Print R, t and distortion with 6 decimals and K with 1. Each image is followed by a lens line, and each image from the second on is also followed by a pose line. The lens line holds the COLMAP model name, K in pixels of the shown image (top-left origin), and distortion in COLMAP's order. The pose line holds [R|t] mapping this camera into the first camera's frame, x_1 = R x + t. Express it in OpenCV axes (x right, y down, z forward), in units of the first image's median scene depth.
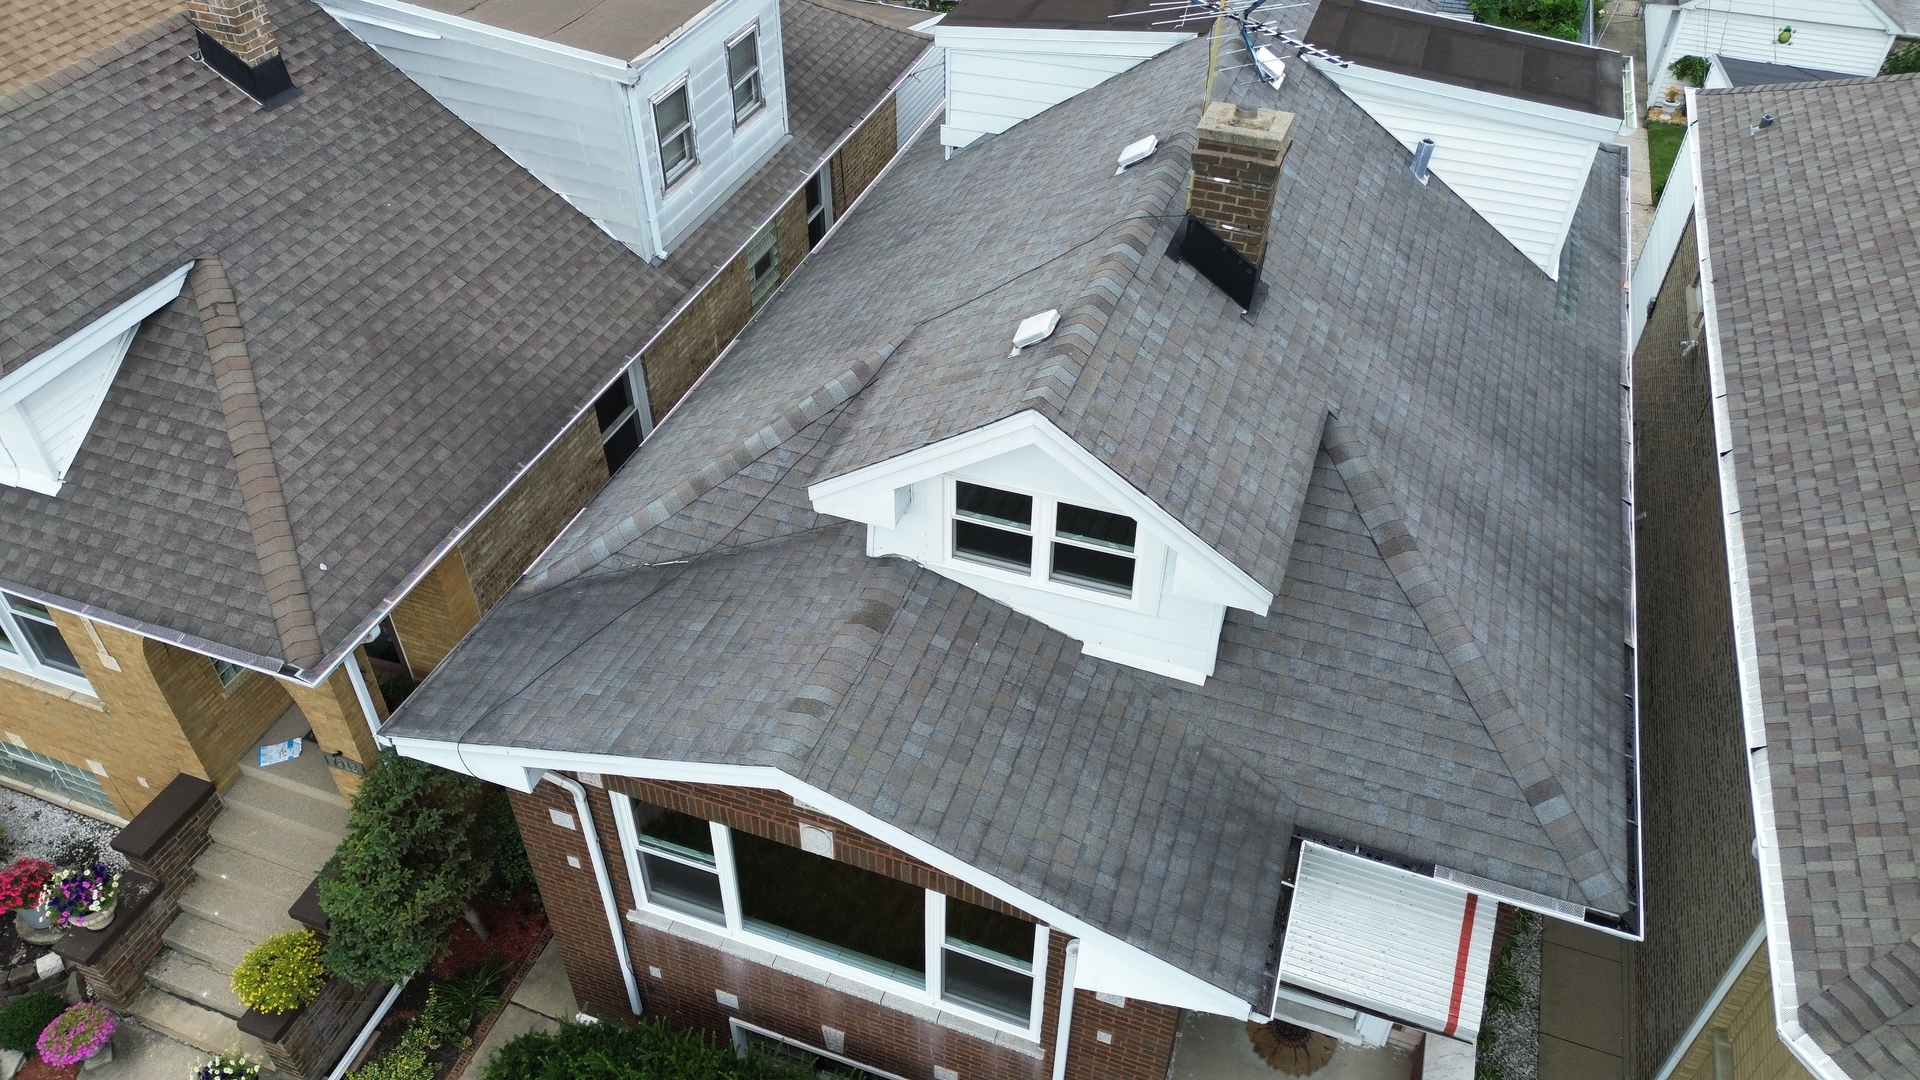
lens RADIAL K [[1354.3, 0, 959.3], [0, 1354.3, 533.7], [0, 0, 1]] dist [0.073487, -0.074686]
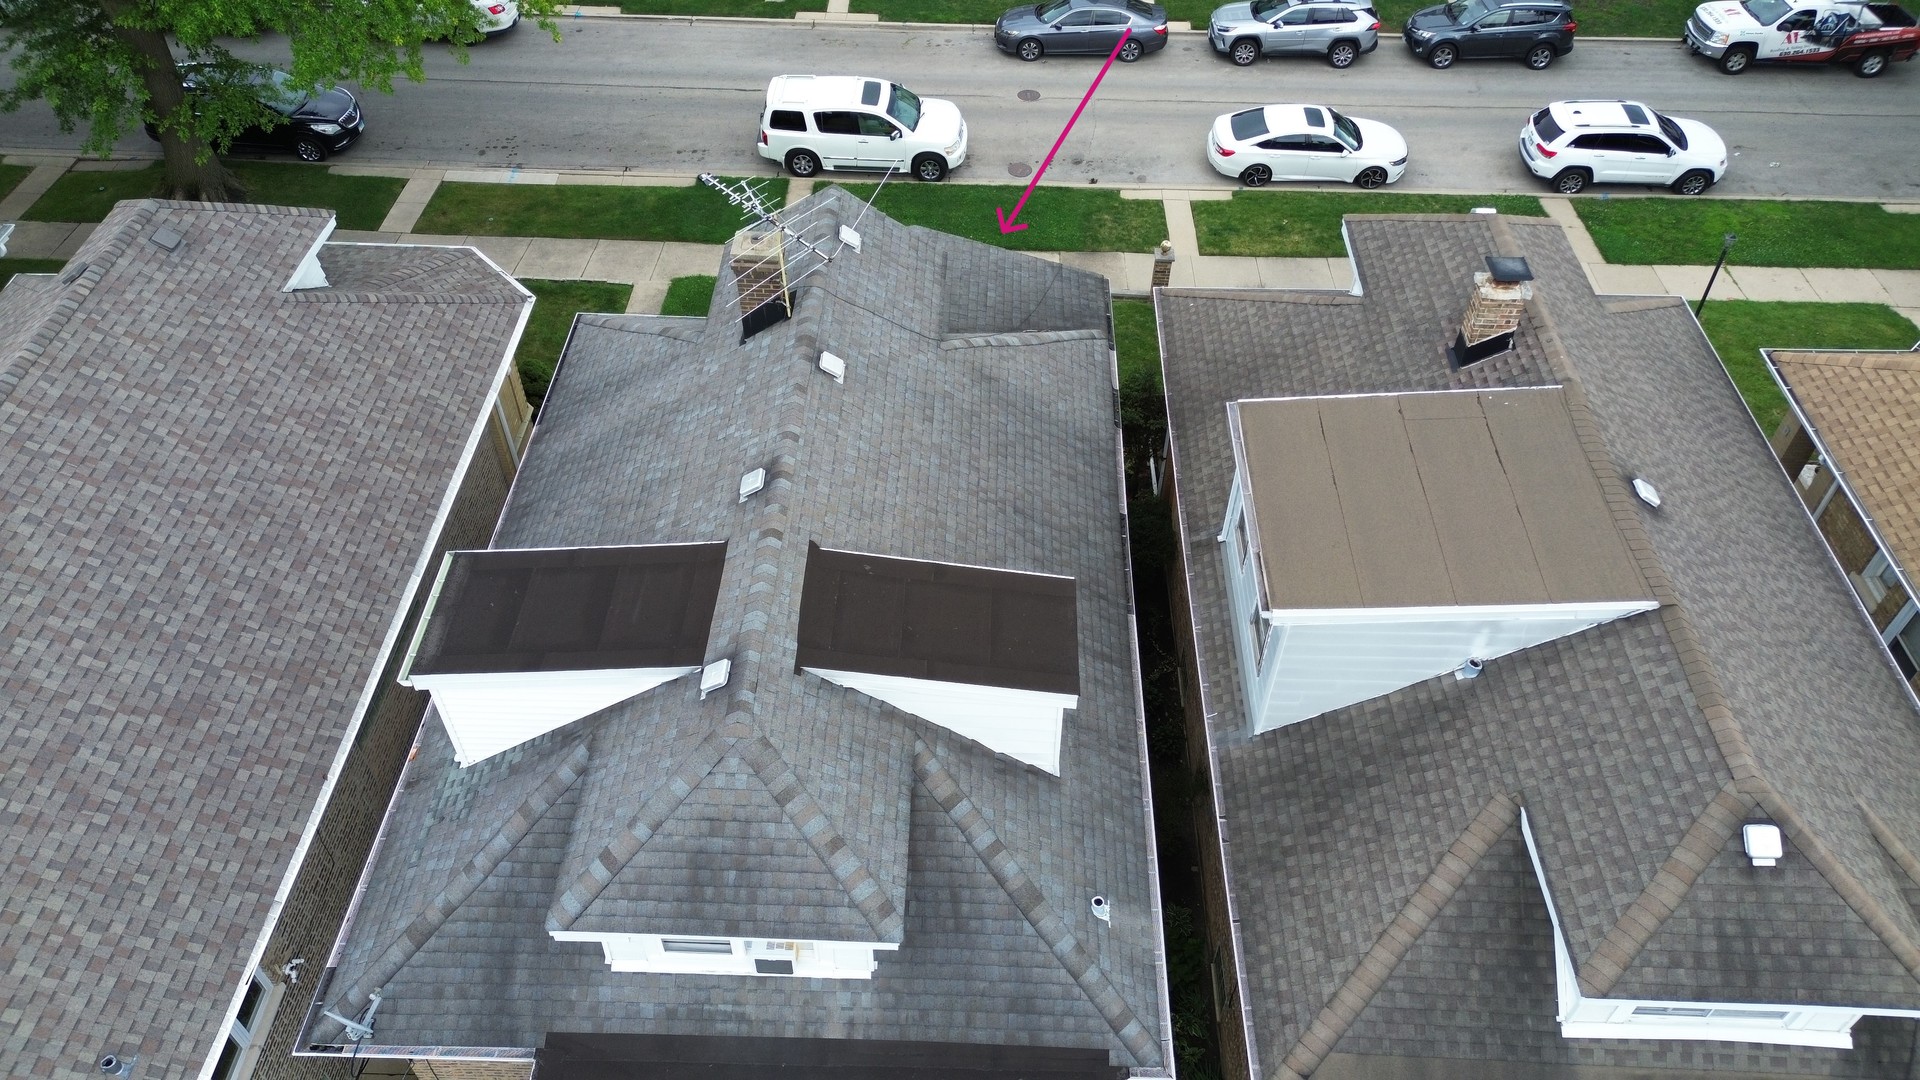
lens RADIAL K [[1354.3, 0, 961.3], [0, 1354.3, 536.6], [0, 0, 1]] dist [0.073487, -0.074686]
pose [[-0.949917, 0.209816, -0.231593, 0.365457], [-0.218728, 0.082903, 0.972258, -1.678538], [0.223195, 0.974220, -0.032859, 1.215382]]
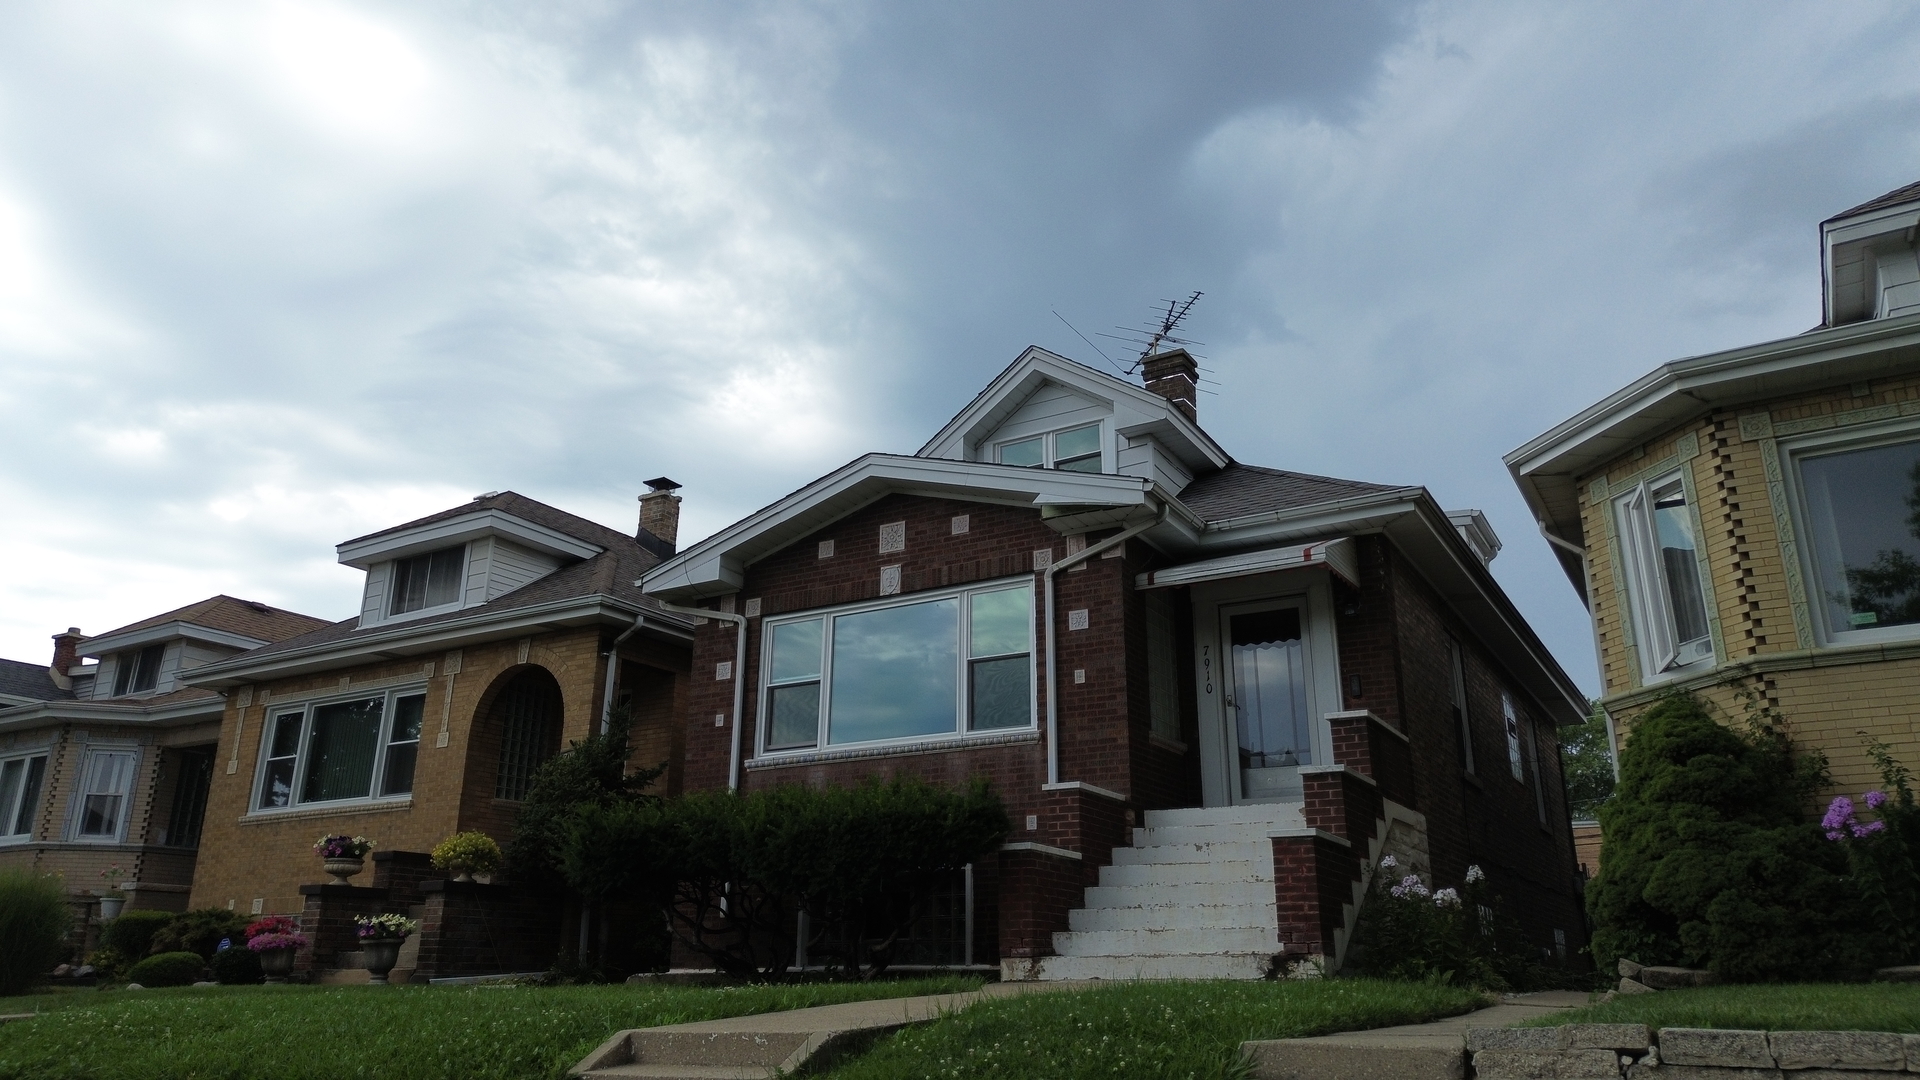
lens RADIAL K [[1354.3, 0, 960.4], [0, 1354.3, 529.4], [0, 0, 1]] dist [0.073487, -0.074686]
pose [[0.982739, -0.064087, -0.173540, 0.192682], [-0.118223, 0.503967, -0.855594, 1.204700], [0.142291, 0.861342, 0.487692, 0.191152]]
